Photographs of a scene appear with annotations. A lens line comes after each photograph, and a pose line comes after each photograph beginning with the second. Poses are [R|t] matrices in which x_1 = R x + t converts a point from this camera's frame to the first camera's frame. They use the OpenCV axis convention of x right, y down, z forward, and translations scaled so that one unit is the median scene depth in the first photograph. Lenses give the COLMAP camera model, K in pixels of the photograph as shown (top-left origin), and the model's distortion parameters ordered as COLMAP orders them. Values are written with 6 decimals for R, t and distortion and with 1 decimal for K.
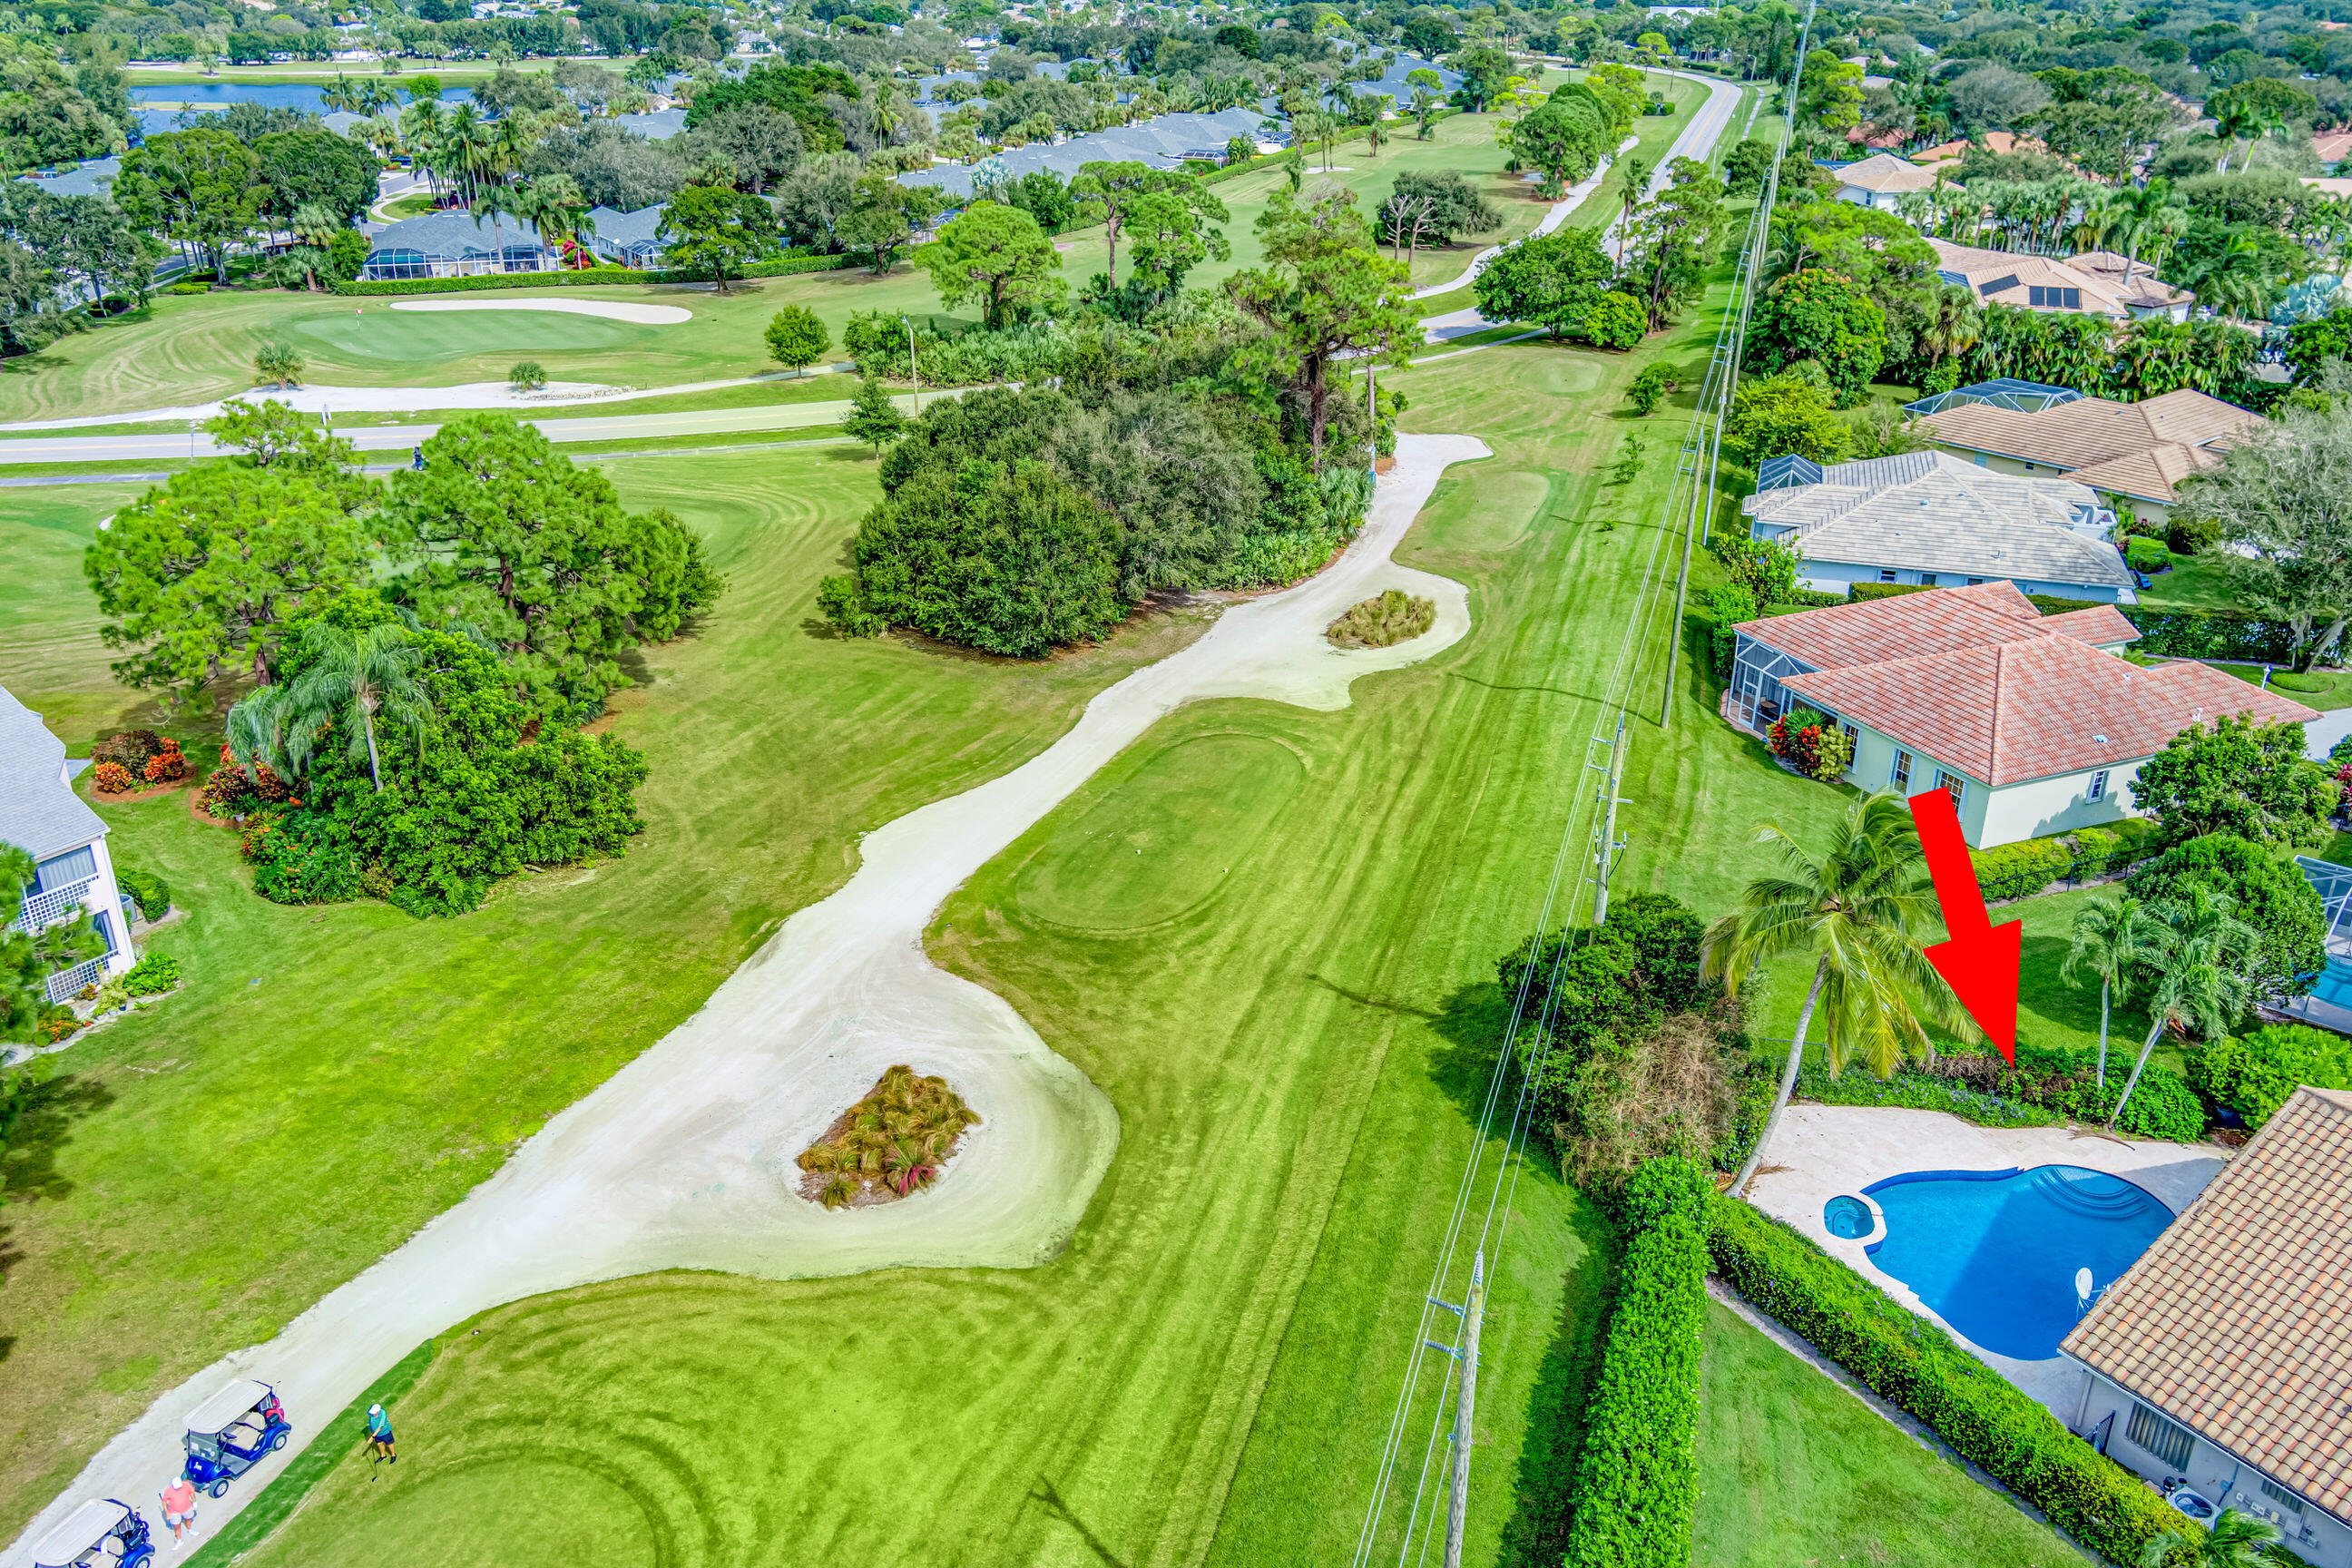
lens RADIAL K [[1878.3, 0, 1171.2], [0, 1878.3, 791.9], [0, 0, 1]] dist [0.000976, 0.011137]
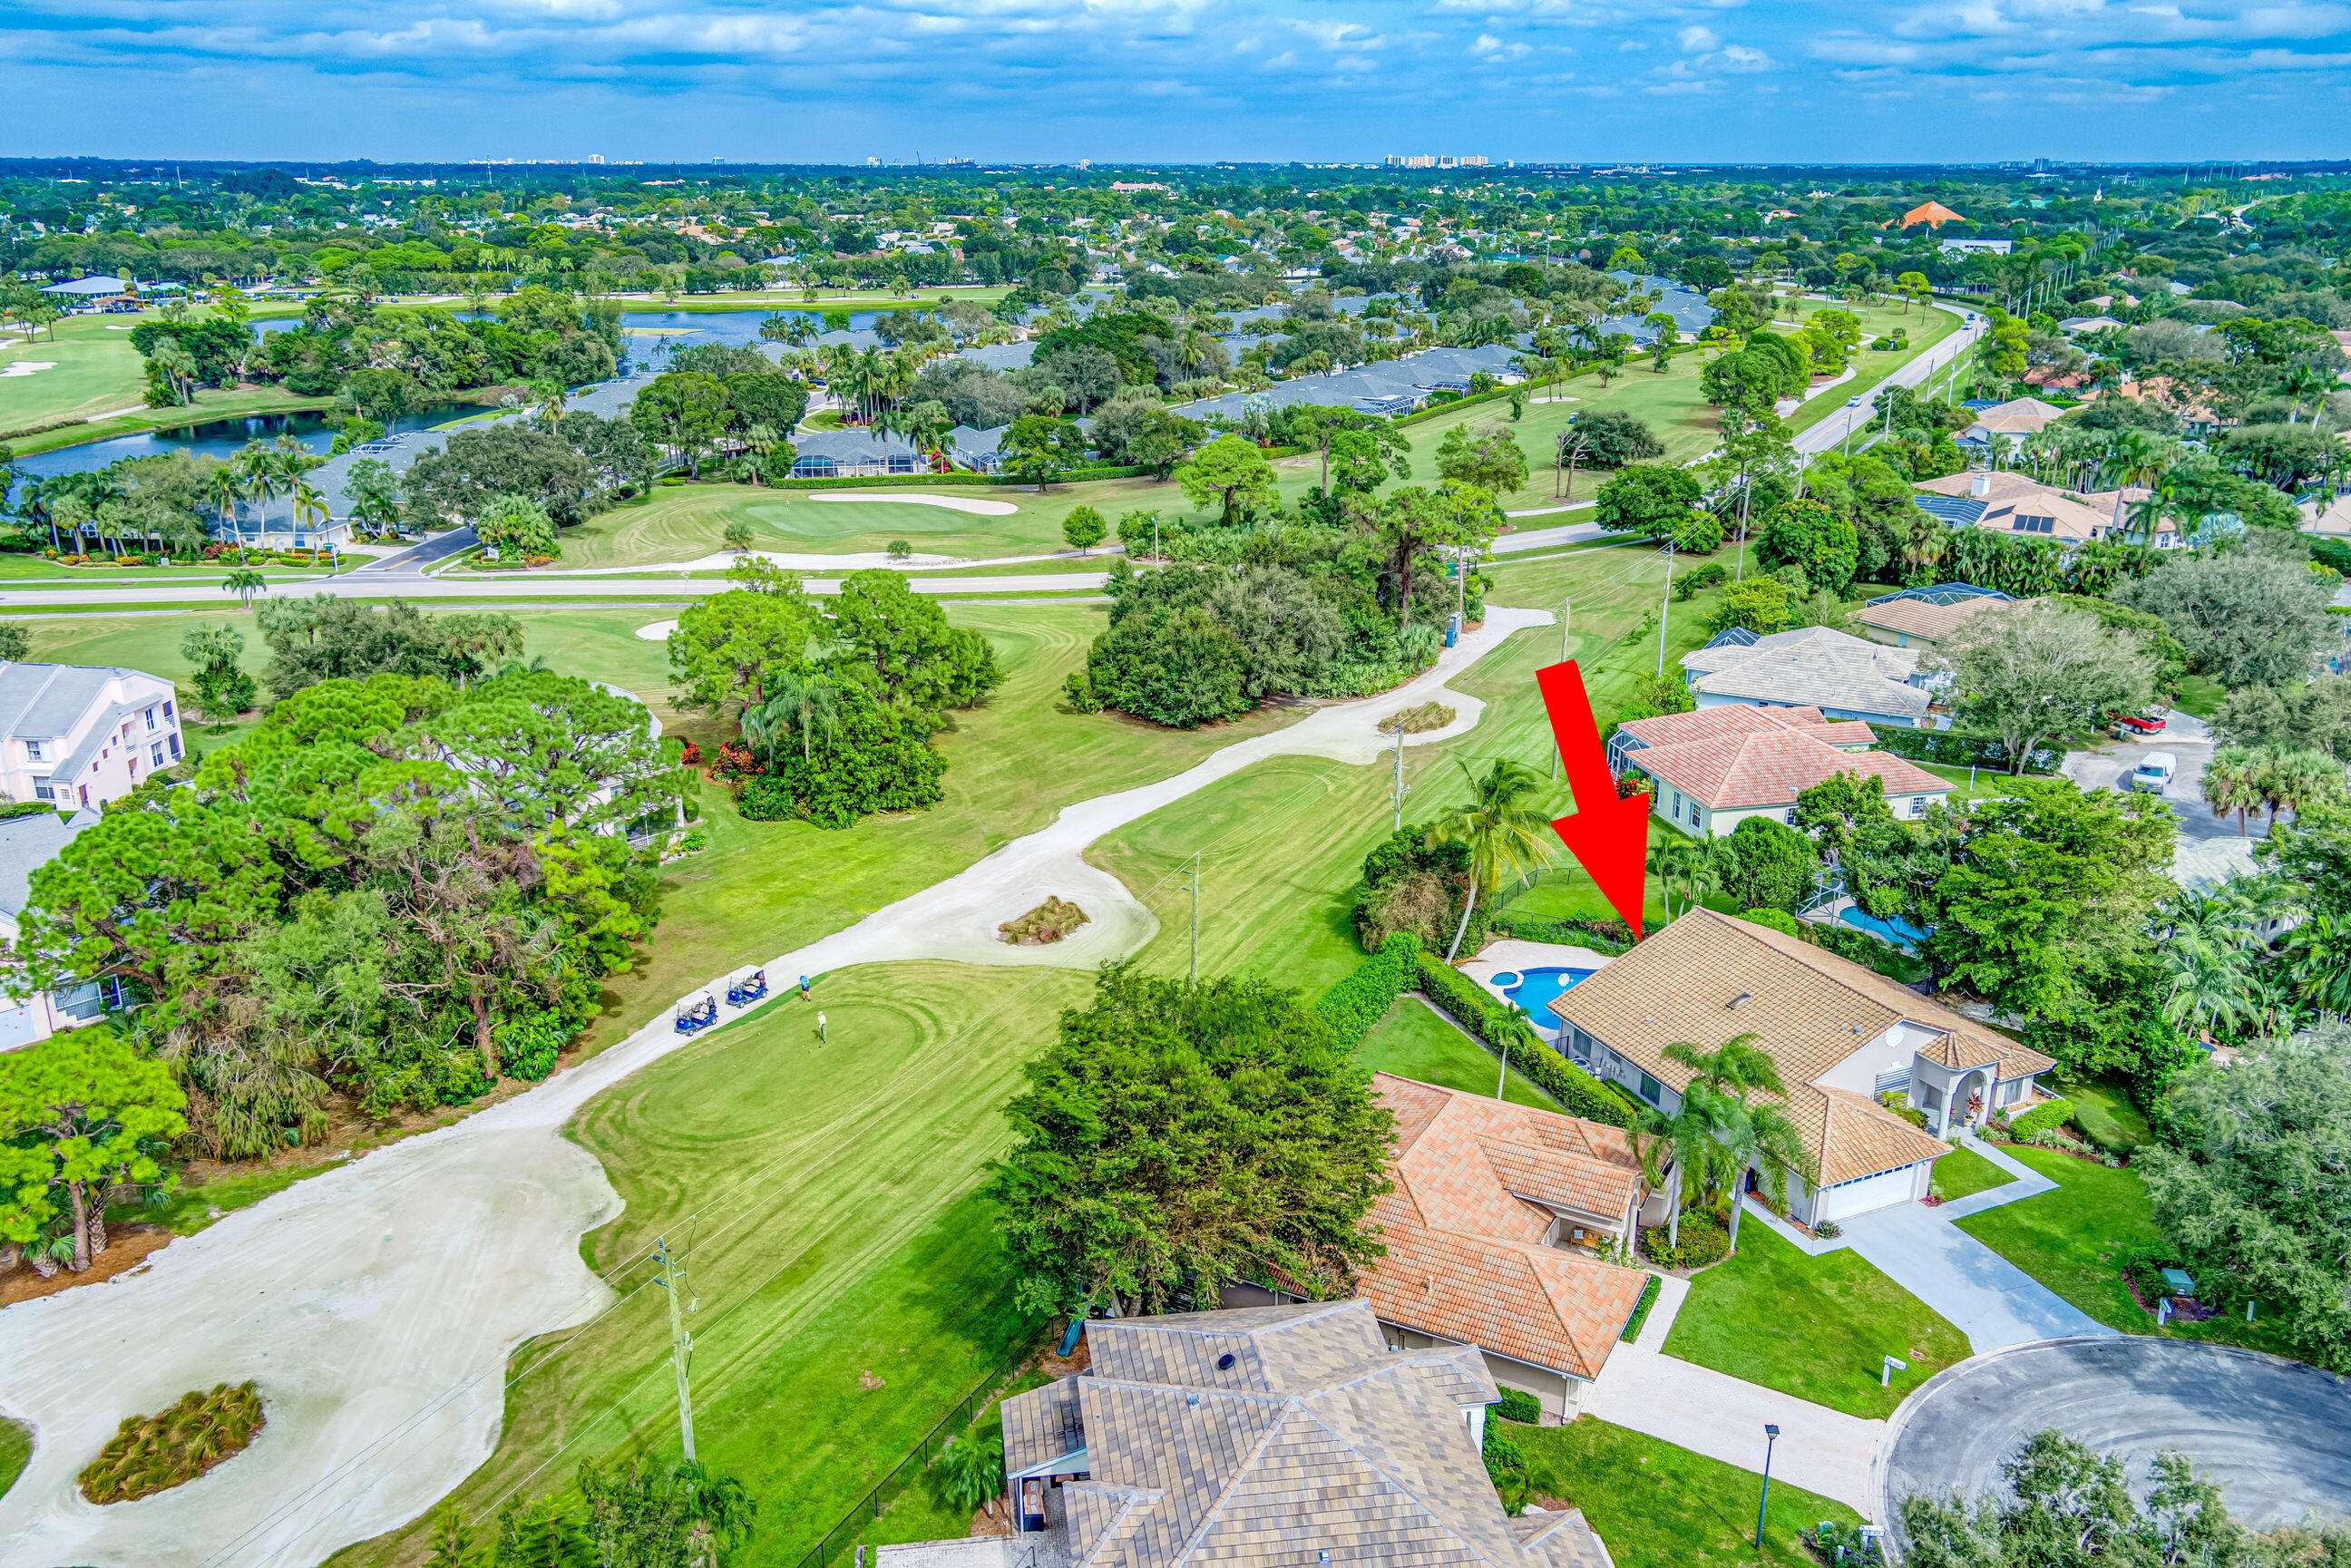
lens RADIAL K [[1877.4, 0, 1170.7], [0, 1877.4, 791.9], [0, 0, 1]] dist [0.000976, 0.011137]
pose [[0.983706, 0.051484, -0.172256, 0.121549], [-0.068070, 0.993448, -0.091806, 0.083042], [0.166400, 0.102036, 0.980765, -0.363905]]
